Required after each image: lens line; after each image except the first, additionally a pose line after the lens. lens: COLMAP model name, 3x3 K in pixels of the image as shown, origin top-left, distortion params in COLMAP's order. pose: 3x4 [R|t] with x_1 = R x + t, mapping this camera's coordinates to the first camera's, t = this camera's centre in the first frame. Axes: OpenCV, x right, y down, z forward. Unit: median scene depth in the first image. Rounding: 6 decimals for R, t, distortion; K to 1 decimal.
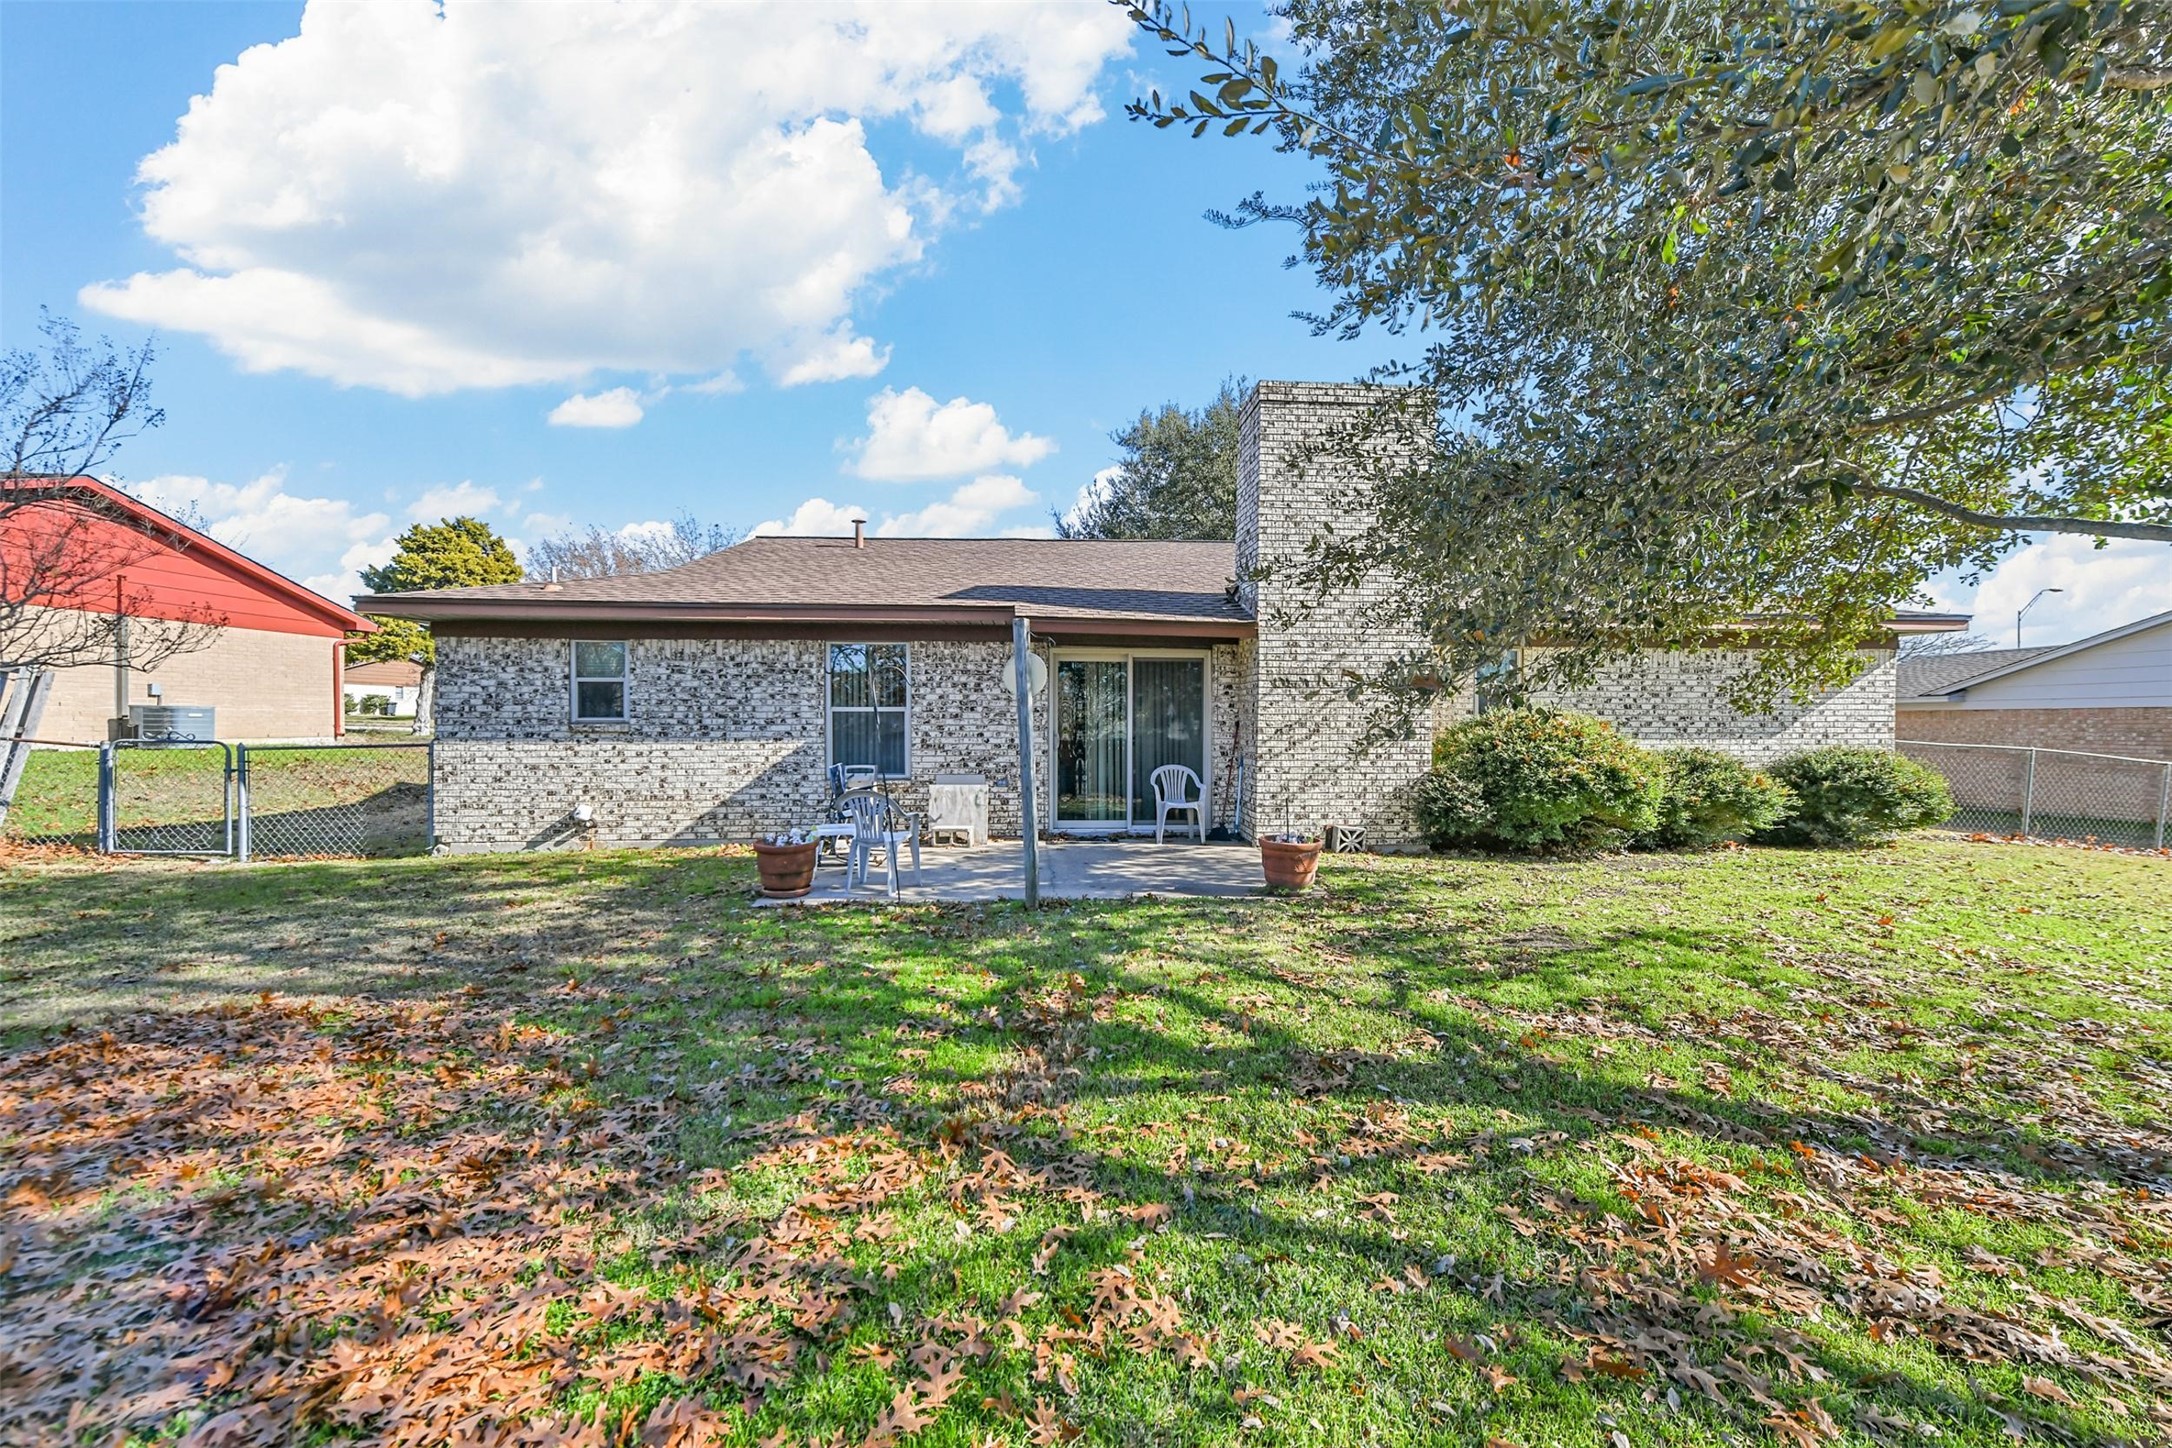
lens RADIAL K [[851.1, 0, 1083.1], [0, 851.1, 739.4], [0, 0, 1]] dist [0.021611, -0.000046]
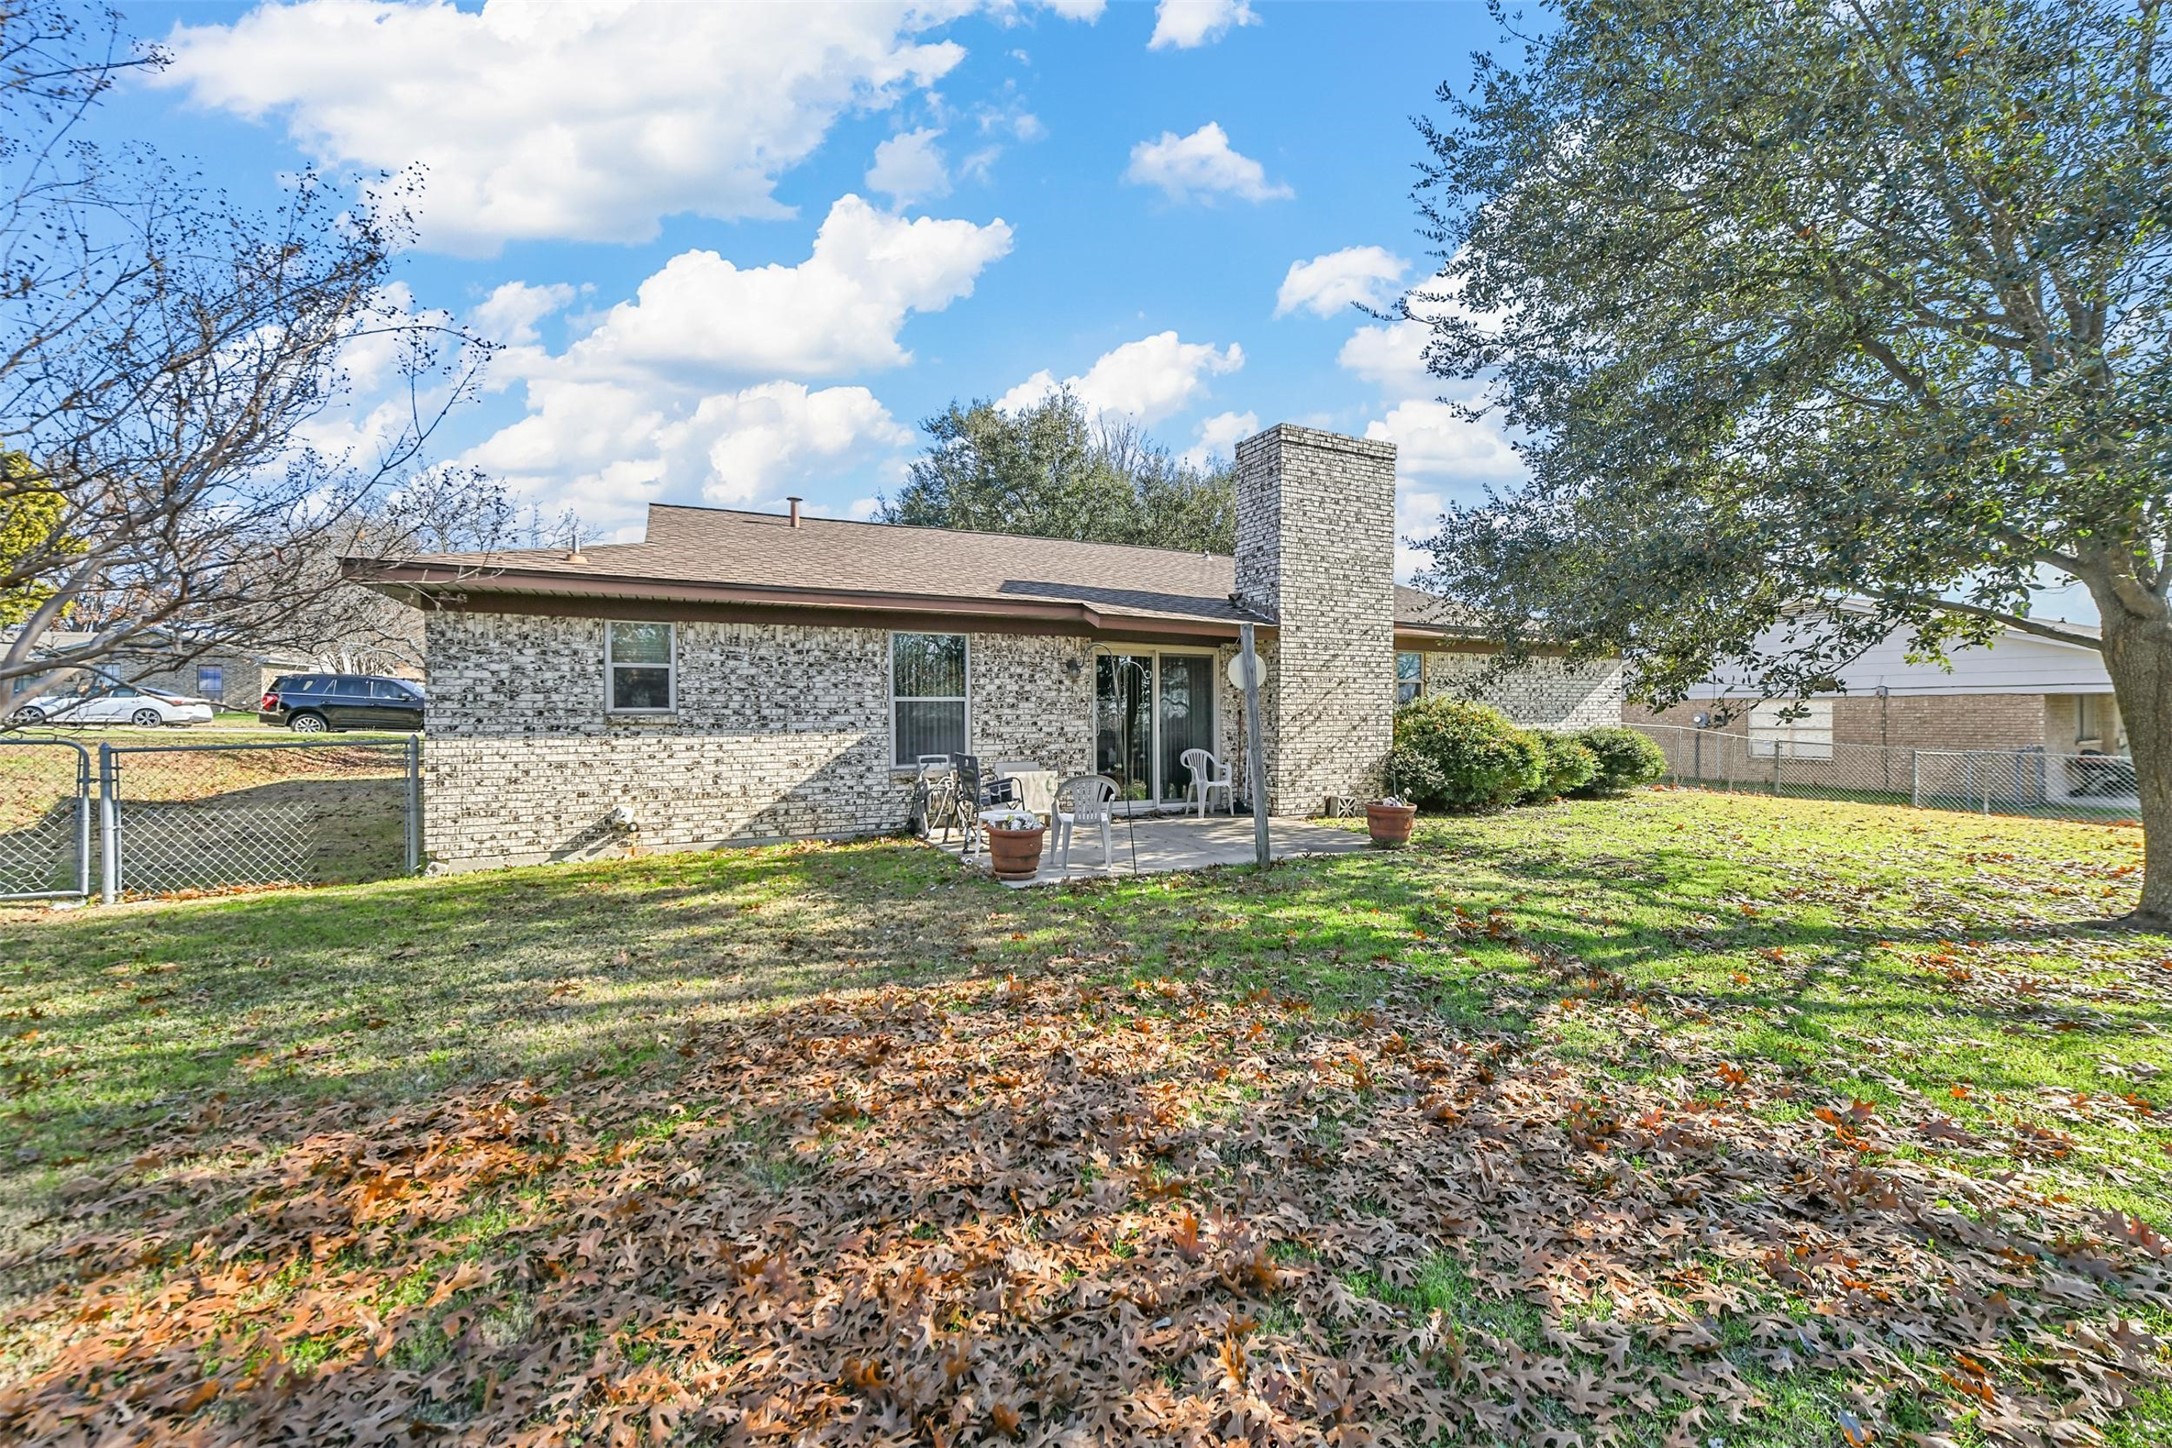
lens RADIAL K [[865.9, 0, 1096.1], [0, 865.9, 719.3], [0, 0, 1]] dist [0.023631, 0.000133]
pose [[0.926858, -0.006592, 0.375355, -0.463967], [0.010309, 0.999916, -0.007895, -0.001514], [-0.375271, 0.011187, 0.926848, -0.018640]]
